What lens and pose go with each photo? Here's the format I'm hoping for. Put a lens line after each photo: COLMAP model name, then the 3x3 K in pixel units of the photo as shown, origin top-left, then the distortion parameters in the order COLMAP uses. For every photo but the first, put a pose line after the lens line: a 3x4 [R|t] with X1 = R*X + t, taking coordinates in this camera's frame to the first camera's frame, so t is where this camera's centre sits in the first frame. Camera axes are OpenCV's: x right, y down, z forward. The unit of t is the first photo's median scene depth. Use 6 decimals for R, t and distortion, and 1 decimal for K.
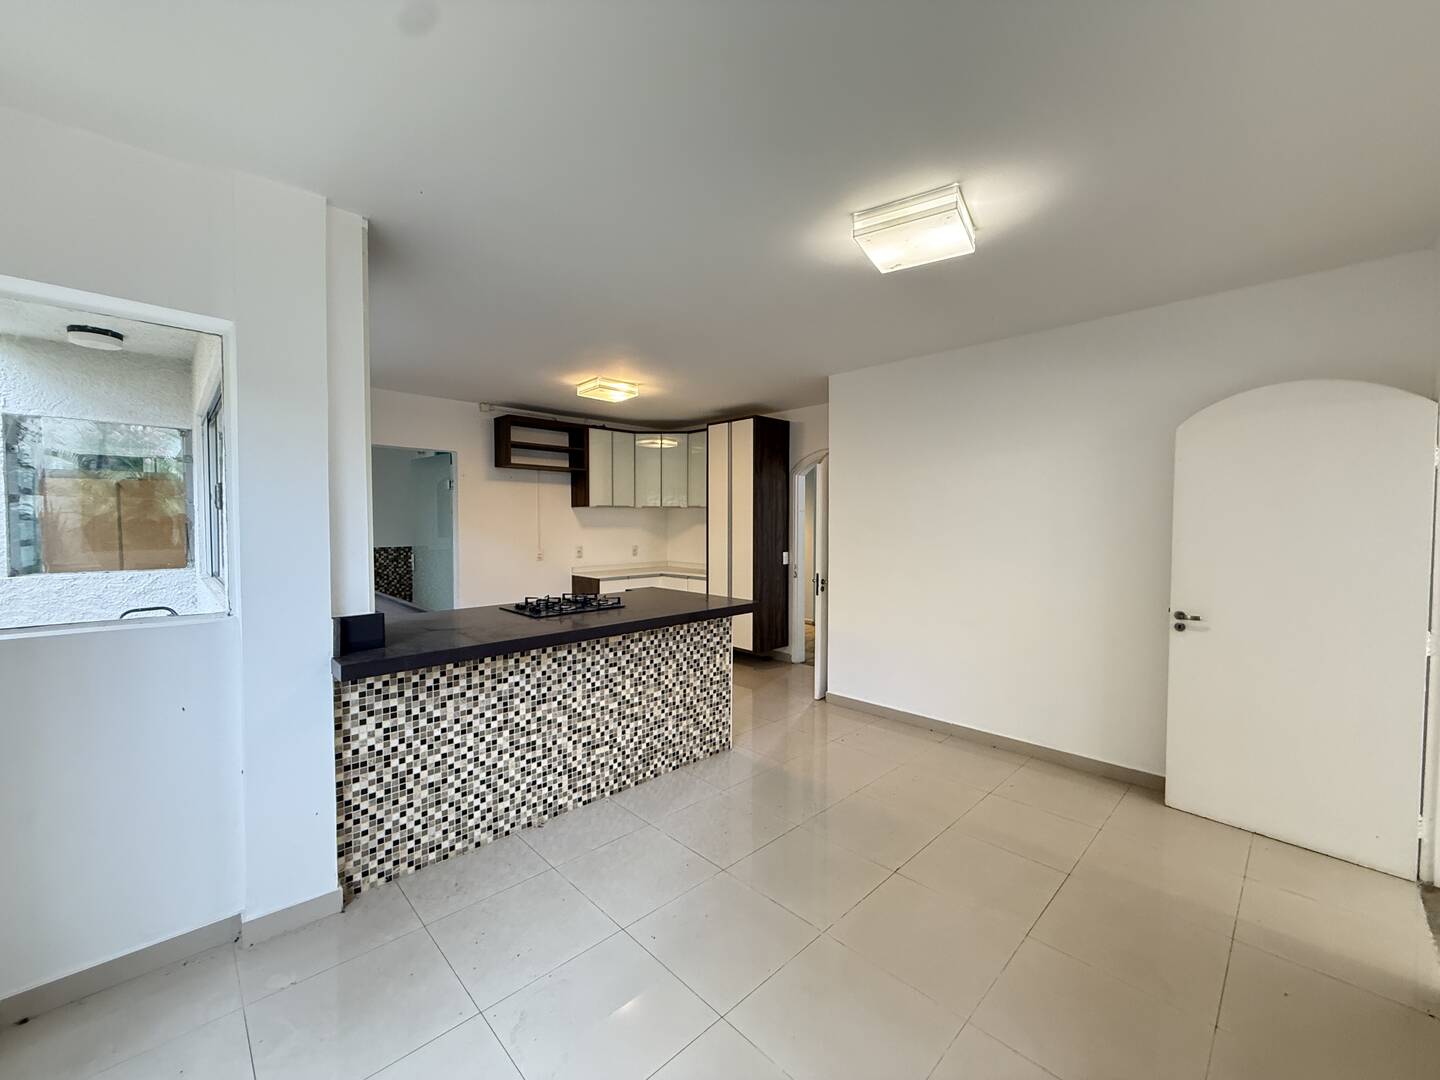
lens RADIAL K [[573.8, 0, 714.6], [0, 573.8, 537.2], [0, 0, 1]] dist [-0.001651, 0.000363]
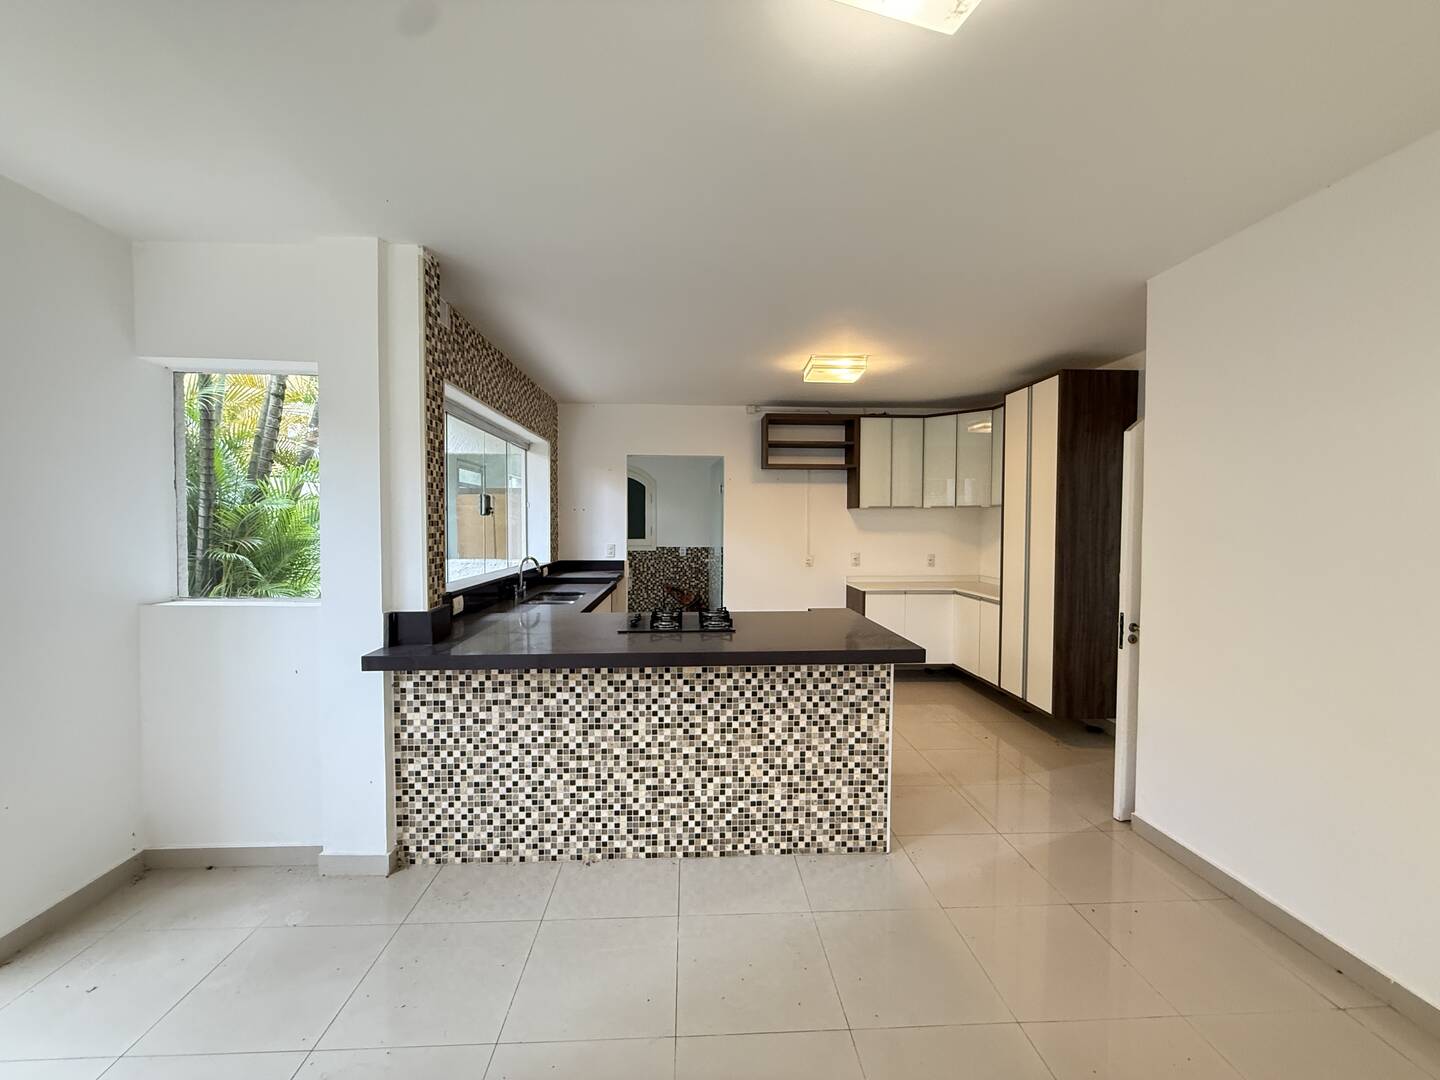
lens RADIAL K [[573.8, 0, 717.9], [0, 573.8, 539.8], [0, 0, 1]] dist [-0.001651, 0.000363]
pose [[0.754352, 0.020436, -0.656152, 0.409225], [-0.019949, 0.999767, 0.008203, -0.016628], [0.656167, 0.006902, 0.754584, 0.425625]]
